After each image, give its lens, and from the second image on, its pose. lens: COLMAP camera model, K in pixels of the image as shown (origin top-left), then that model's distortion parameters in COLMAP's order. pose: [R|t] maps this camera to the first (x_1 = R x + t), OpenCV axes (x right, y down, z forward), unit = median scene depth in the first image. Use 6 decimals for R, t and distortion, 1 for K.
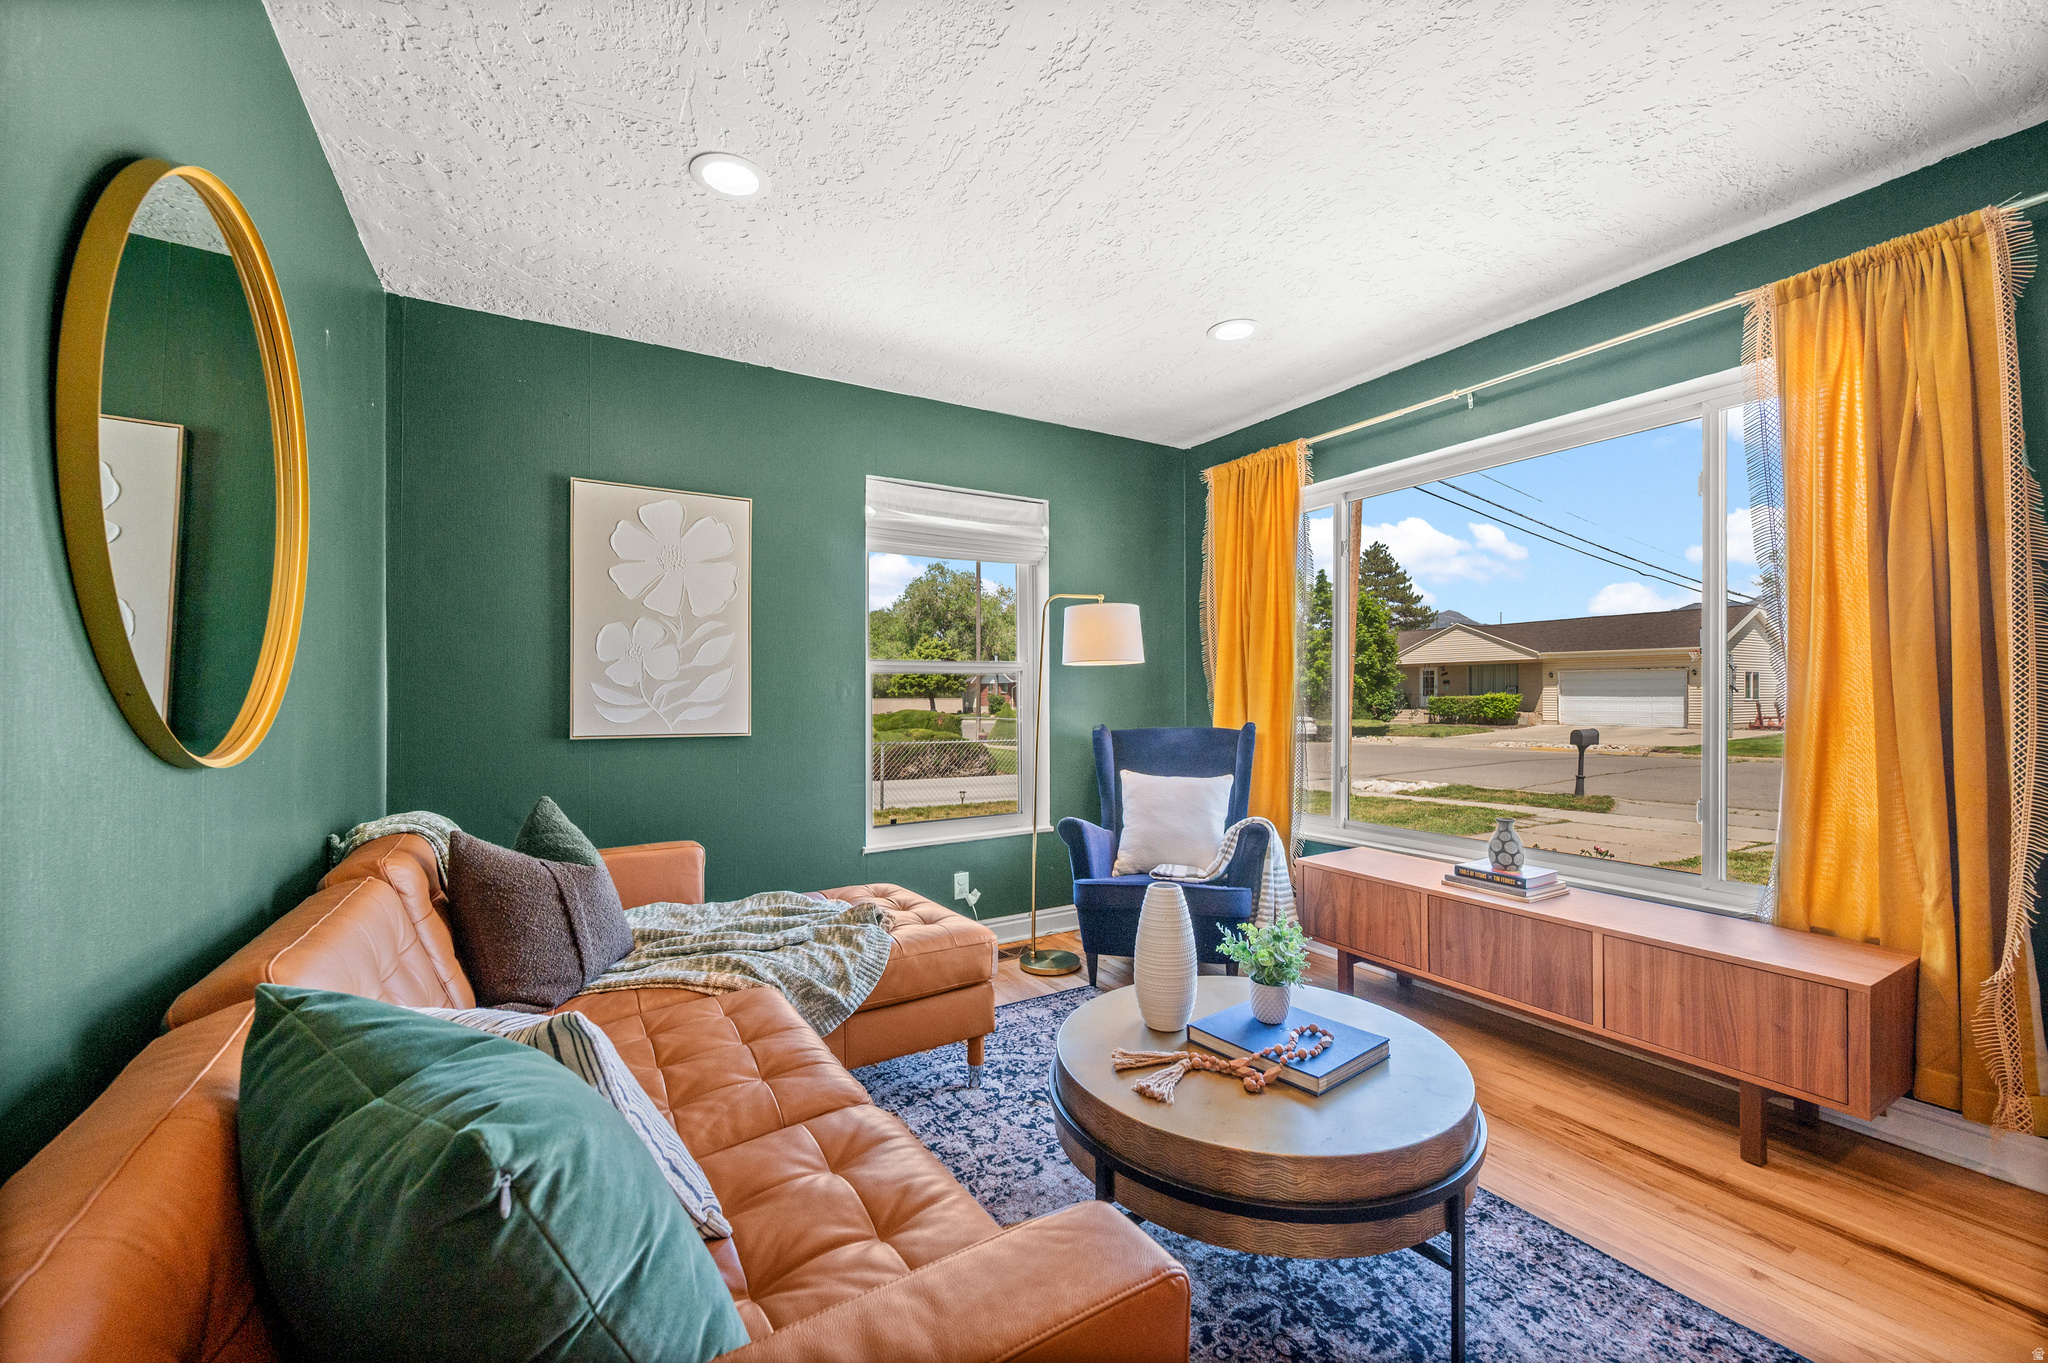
lens RADIAL K [[811.2, 0, 1040.6], [0, 811.2, 693.1], [0, 0, 1]] dist [-0.000520, -0.000052]
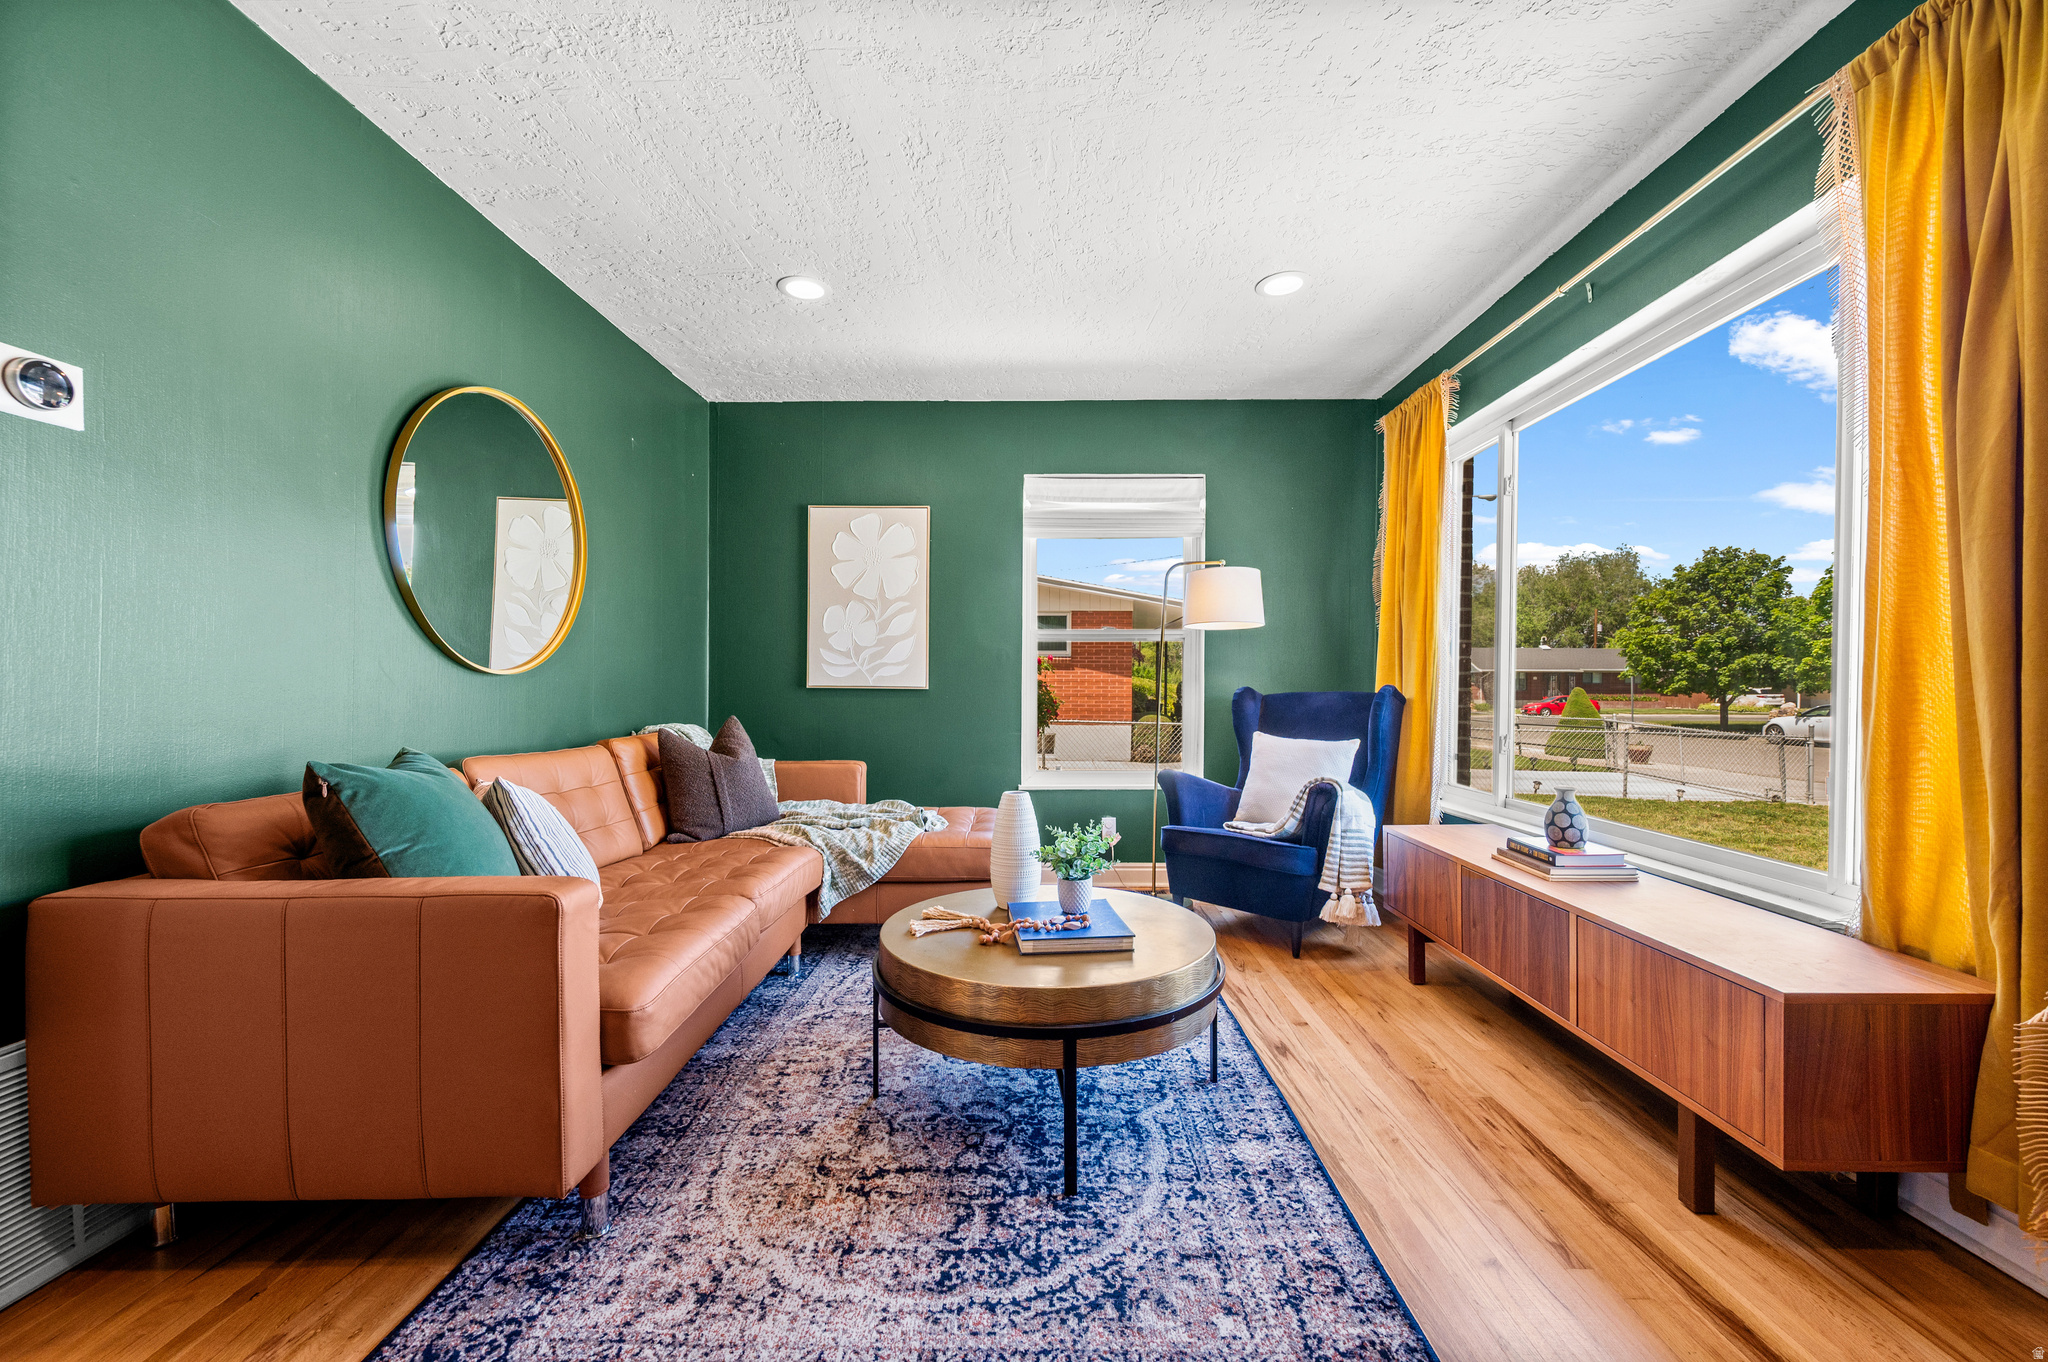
lens RADIAL K [[811.2, 0, 1036.2], [0, 811.2, 685.9], [0, 0, 1]] dist [-0.000520, -0.000052]
pose [[0.850861, 0.005769, -0.525359, 0.521810], [-0.004953, 0.999983, 0.002959, 0.047462], [0.525367, 0.000084, 0.850876, -0.010905]]
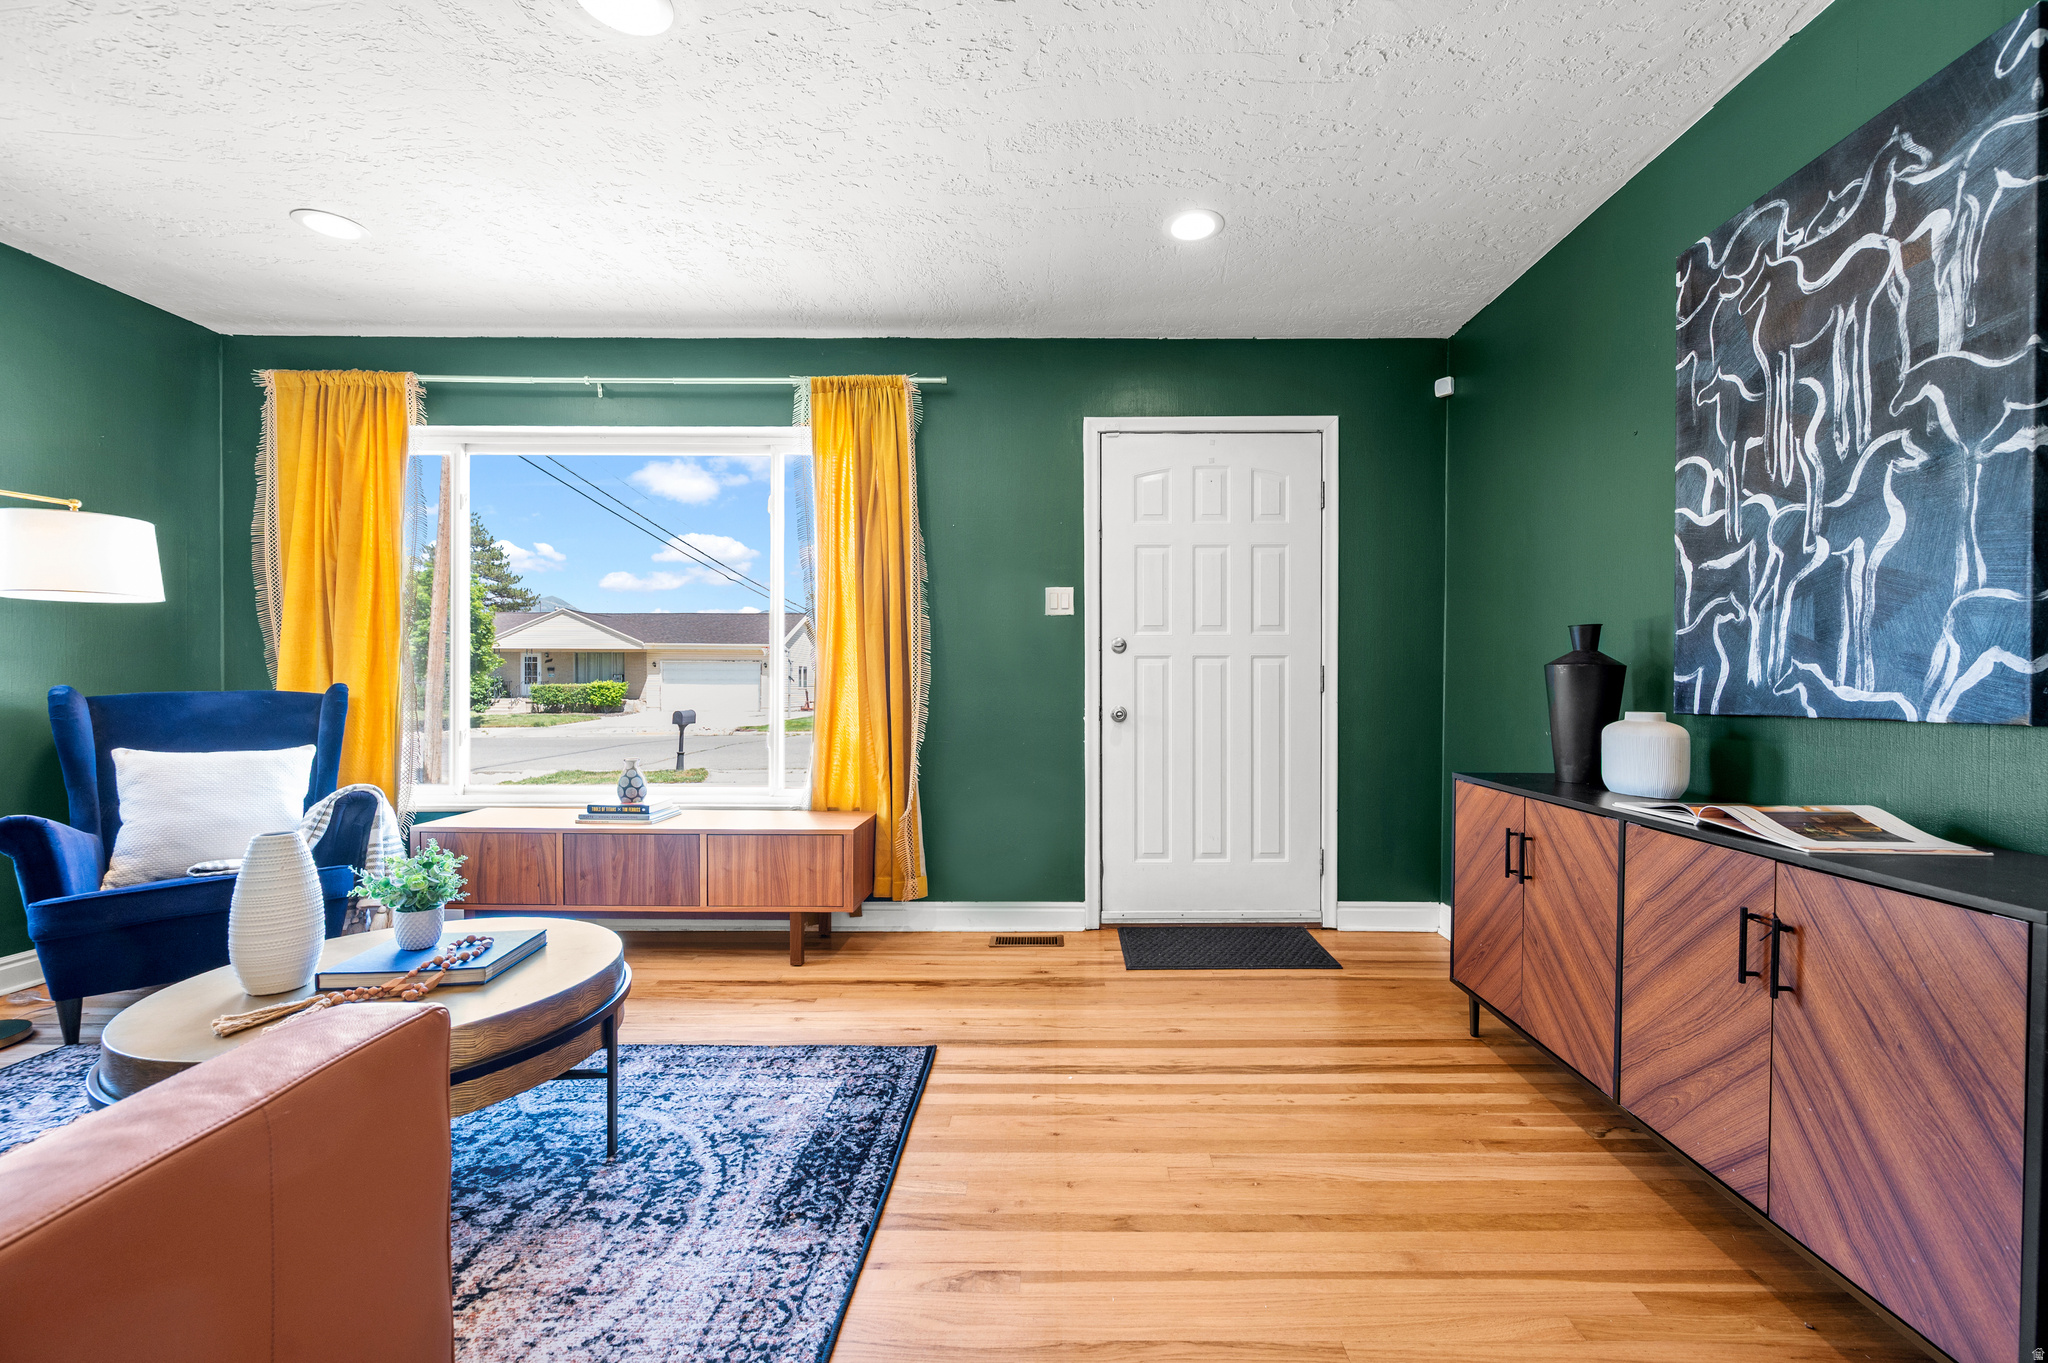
lens RADIAL K [[811.2, 0, 1051.1], [0, 811.2, 695.8], [0, 0, 1]] dist [-0.000520, -0.000052]
pose [[0.525479, -0.006786, 0.850779, -0.100514], [-0.007162, 0.999897, 0.012400, 0.042941], [-0.850776, -0.012609, 0.525377, -0.124955]]
